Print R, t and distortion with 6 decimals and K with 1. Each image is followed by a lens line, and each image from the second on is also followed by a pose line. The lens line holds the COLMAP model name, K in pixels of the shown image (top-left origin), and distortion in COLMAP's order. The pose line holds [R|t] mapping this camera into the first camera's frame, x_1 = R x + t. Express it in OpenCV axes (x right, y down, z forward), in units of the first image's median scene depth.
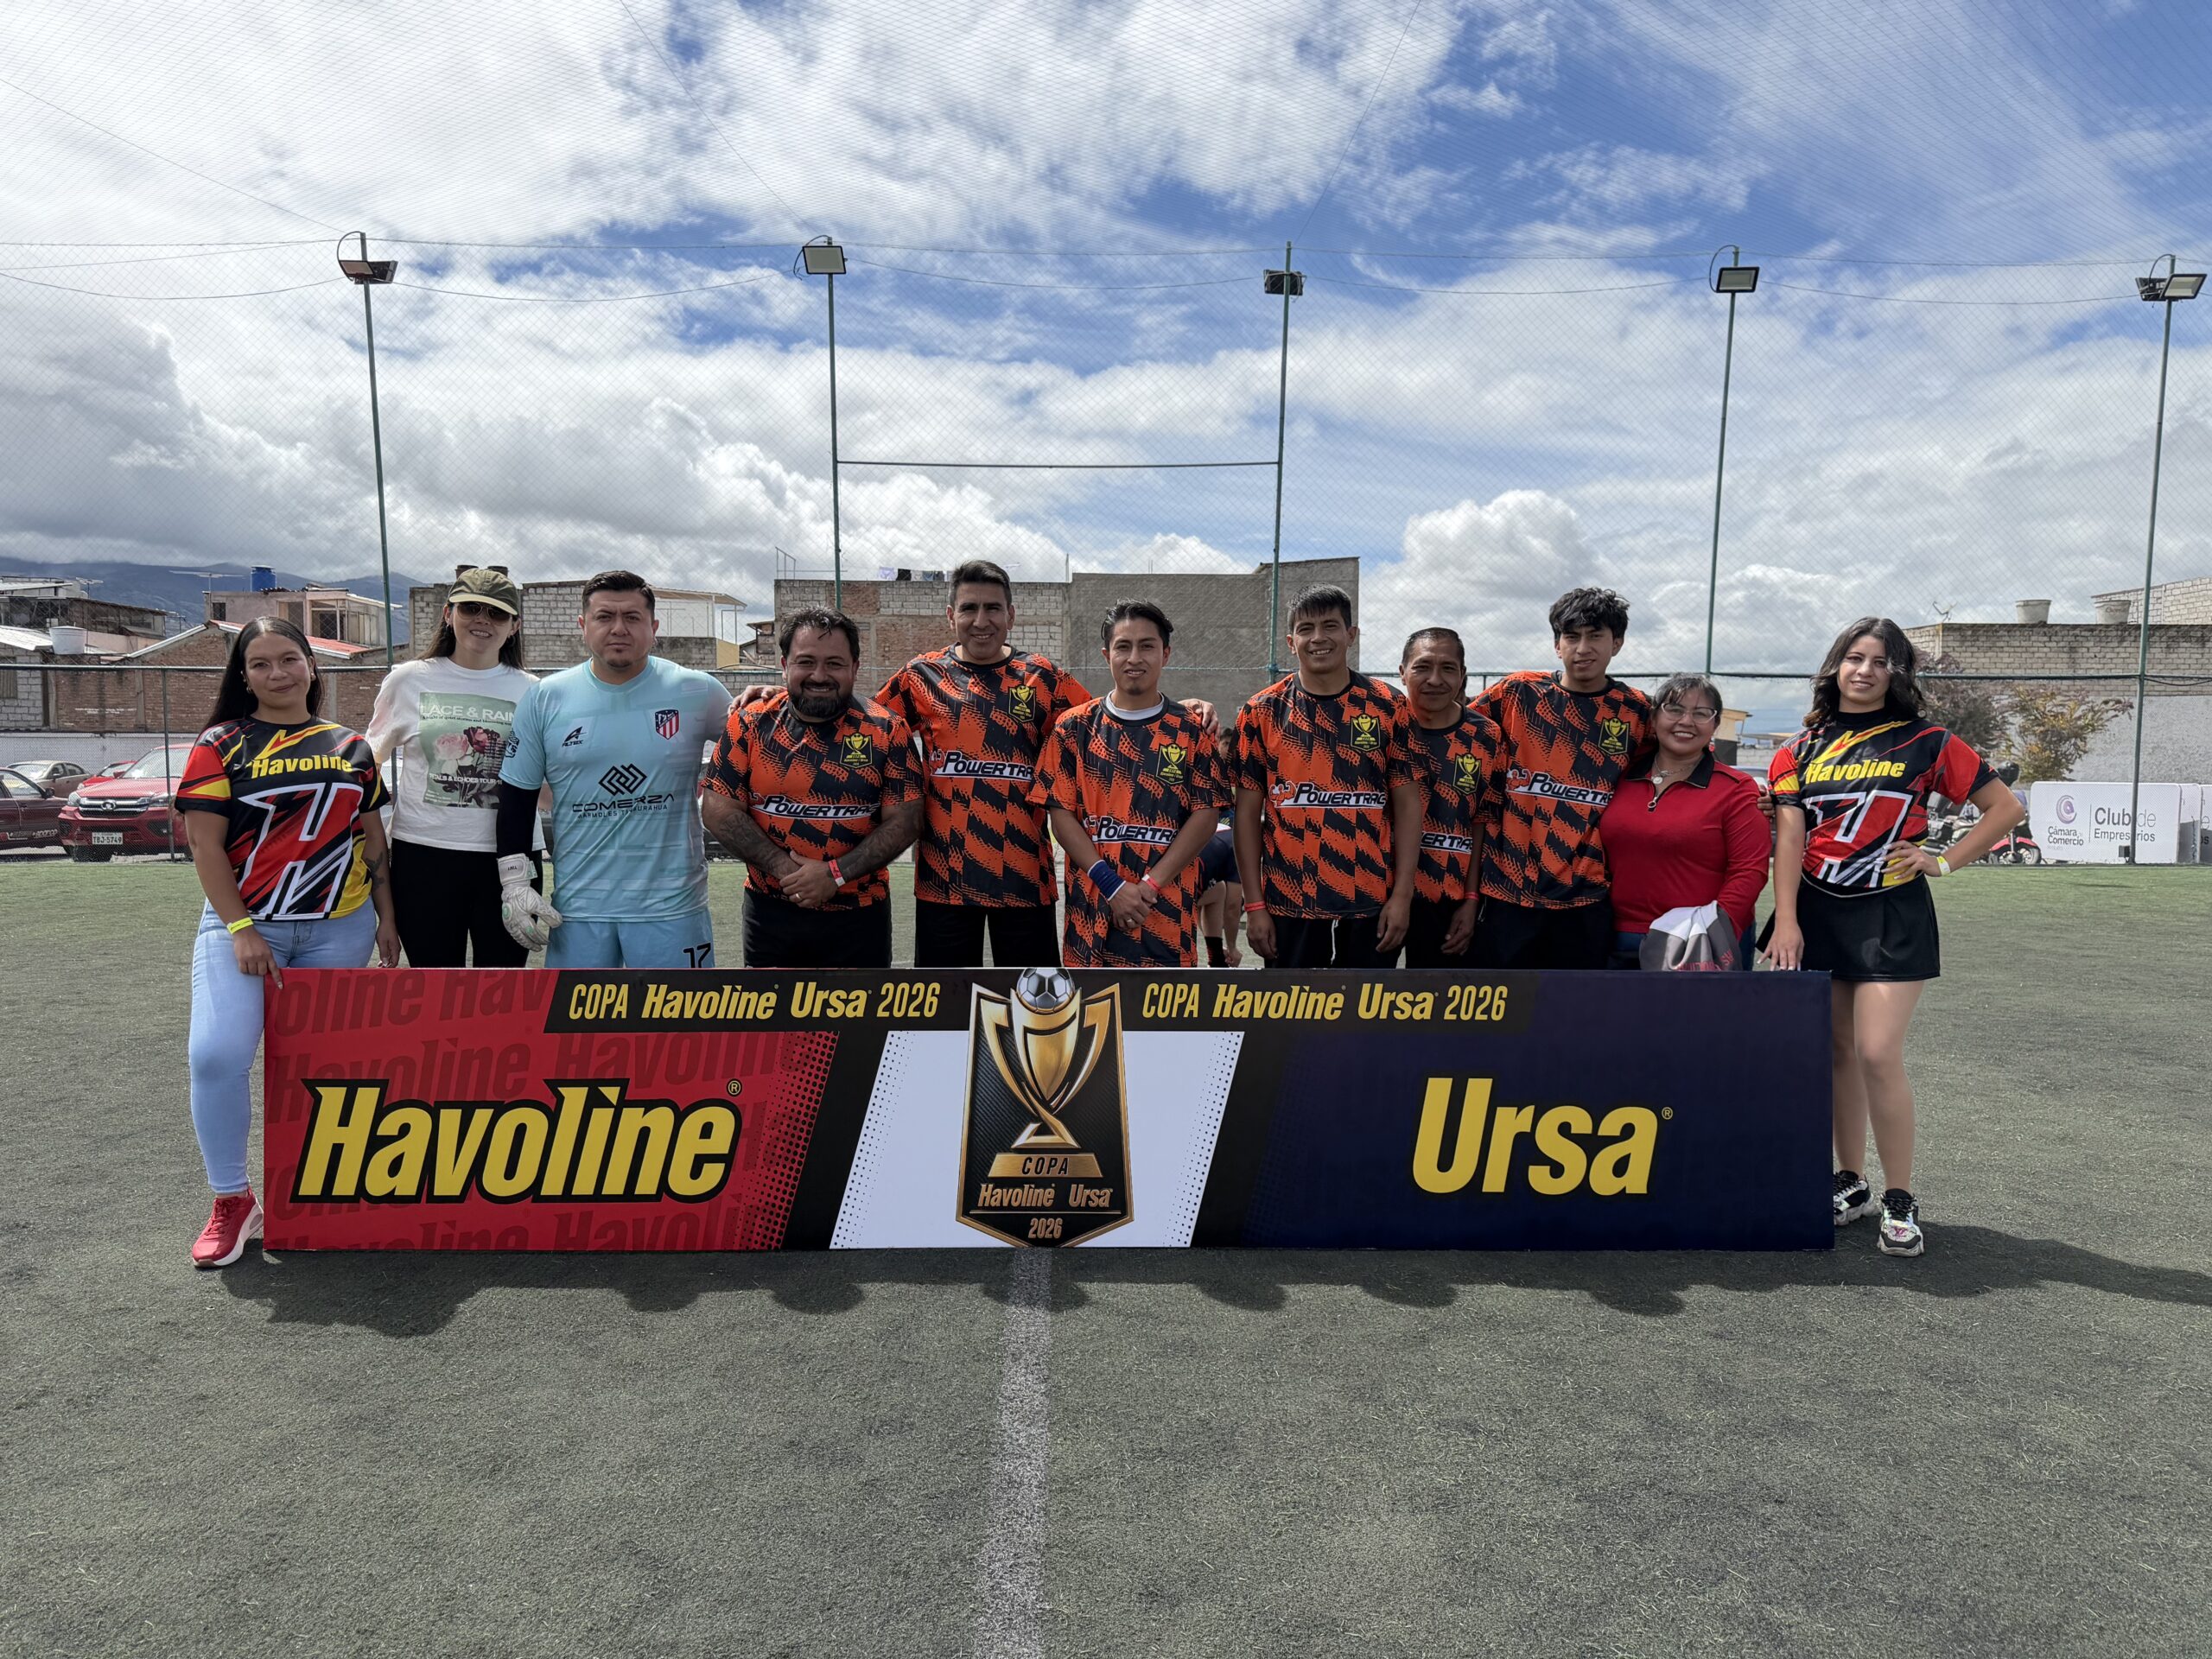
lens RADIAL K [[1384.8, 0, 1091.7], [0, 1384.8, 851.1], [0, 0, 1]] dist [0.041171, -0.073937]
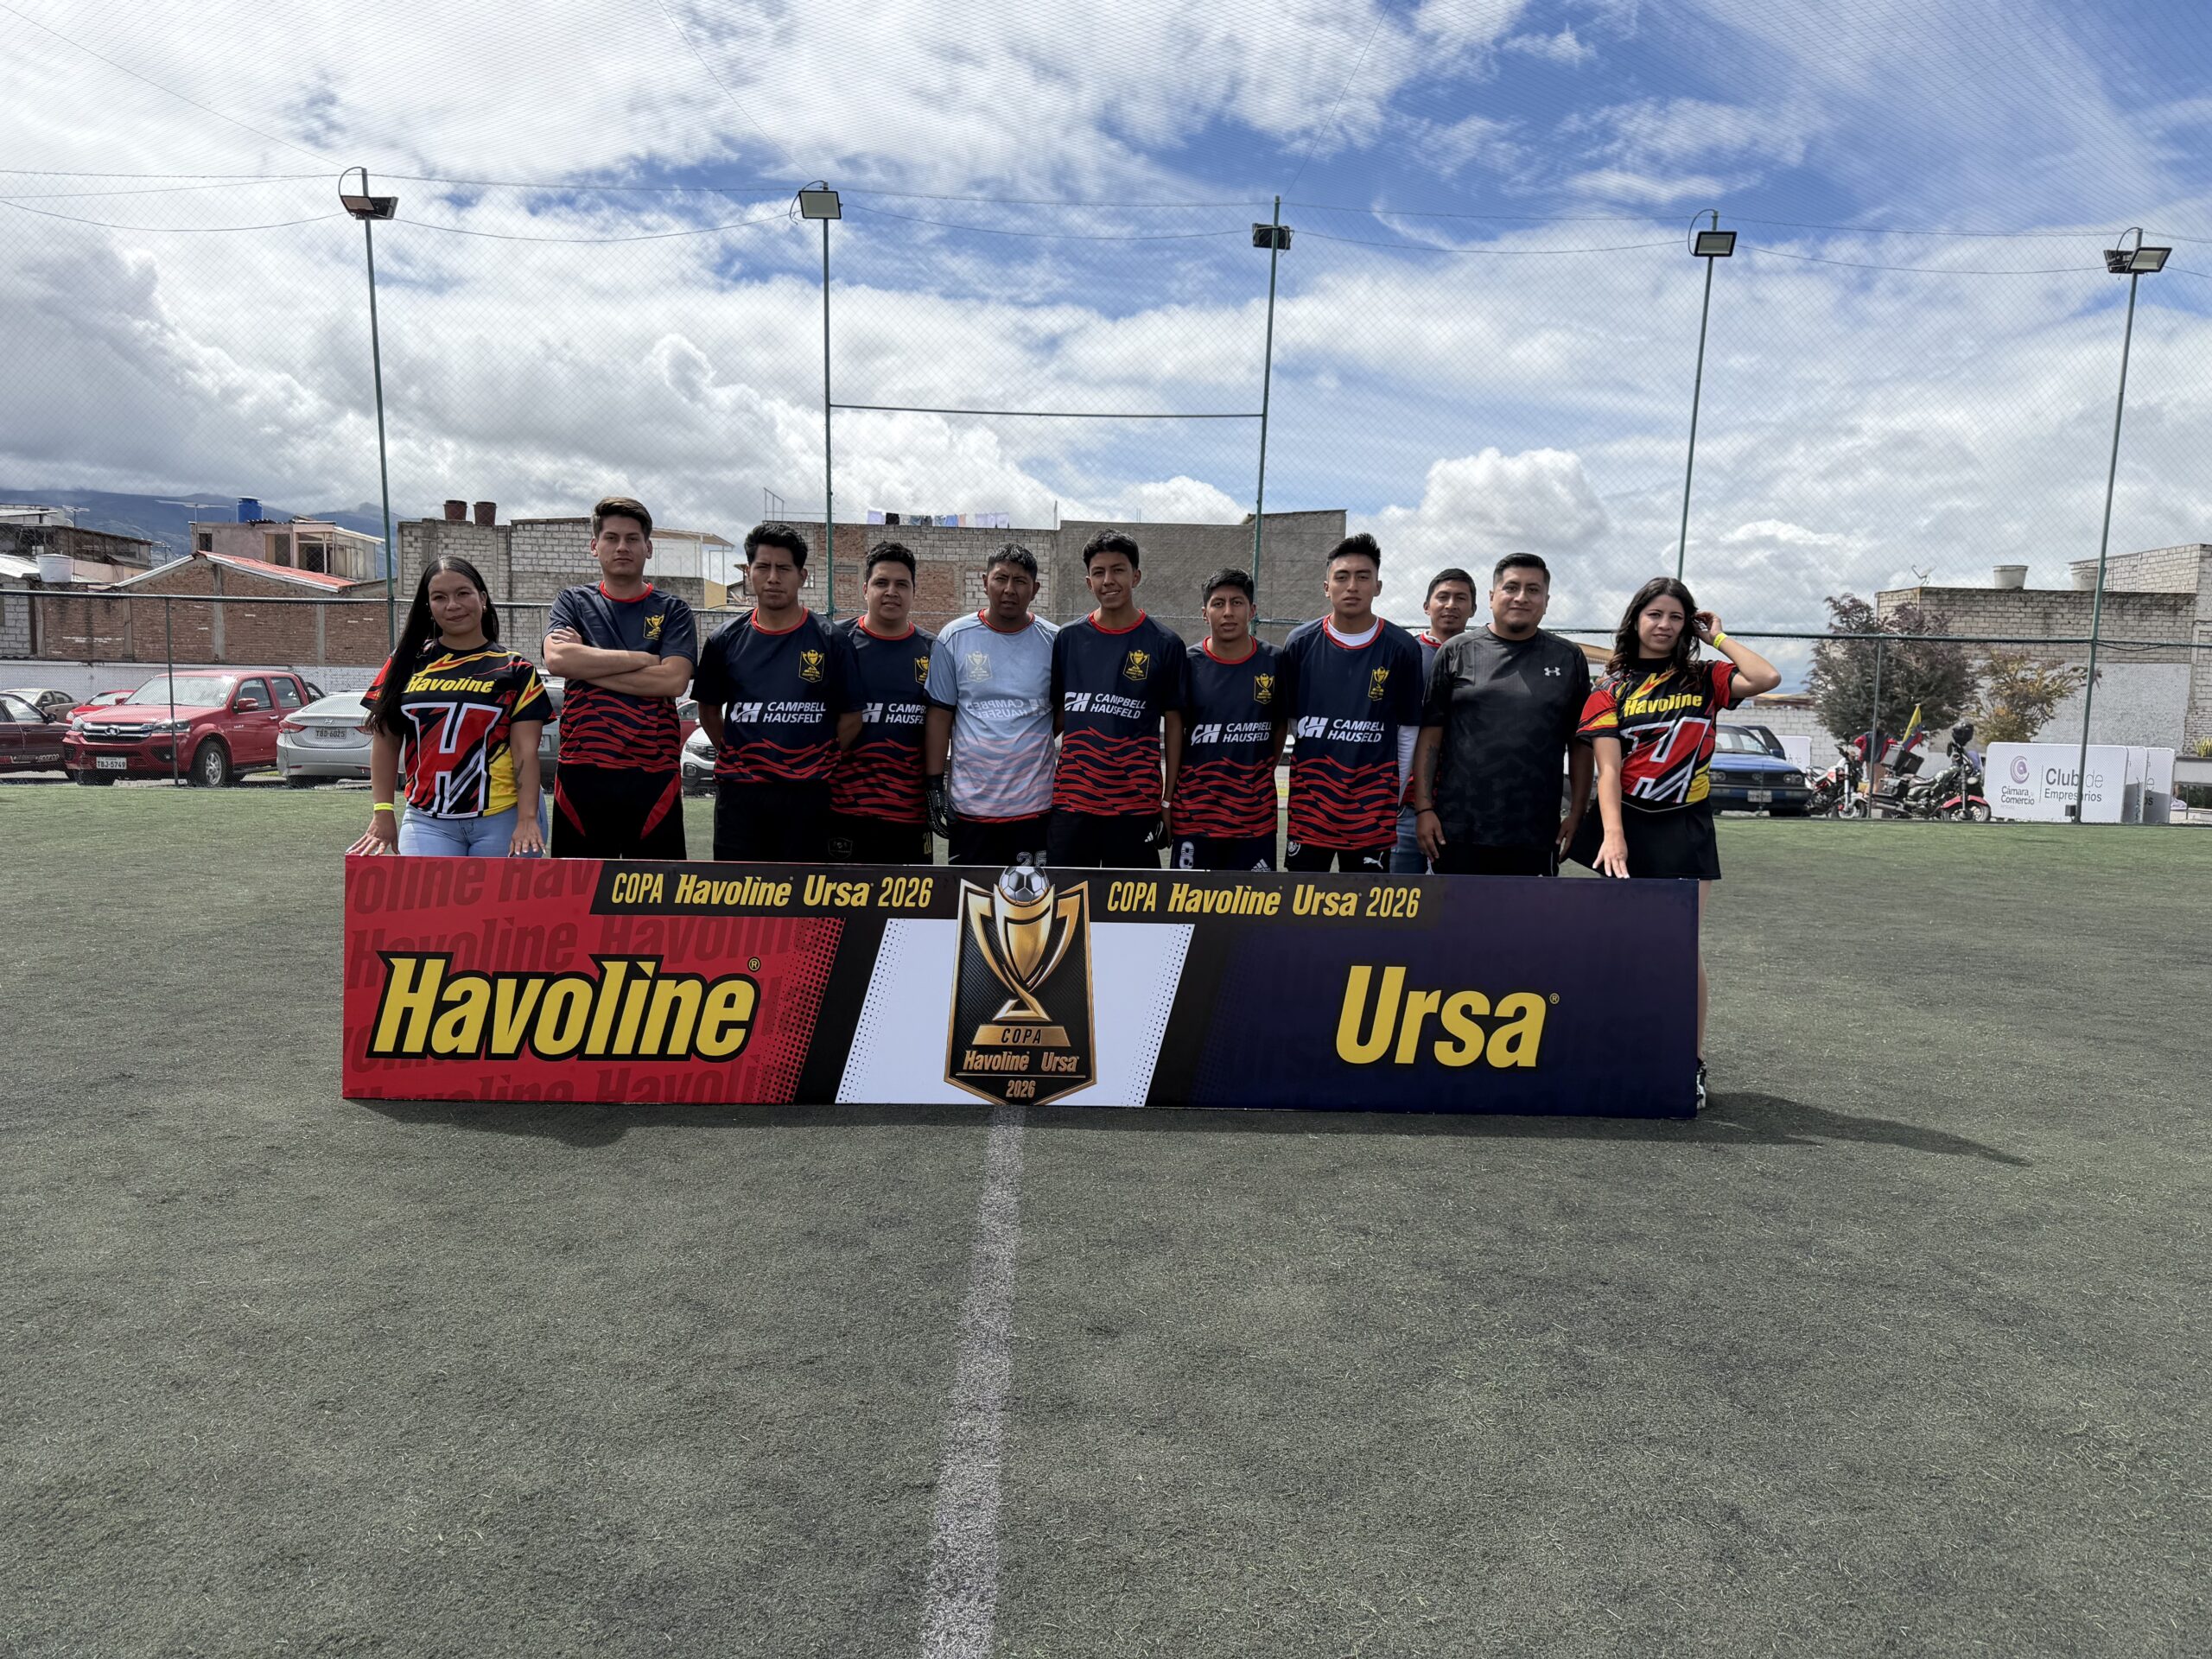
lens RADIAL K [[1557.3, 0, 1112.5], [0, 1557.3, 864.7], [0, 0, 1]] dist [0.062675, -0.116328]
pose [[0.999723, 0.016395, 0.016881, 0.018392], [-0.016730, 0.999662, 0.019905, 0.055883], [-0.016549, -0.020182, 0.999659, -0.305766]]
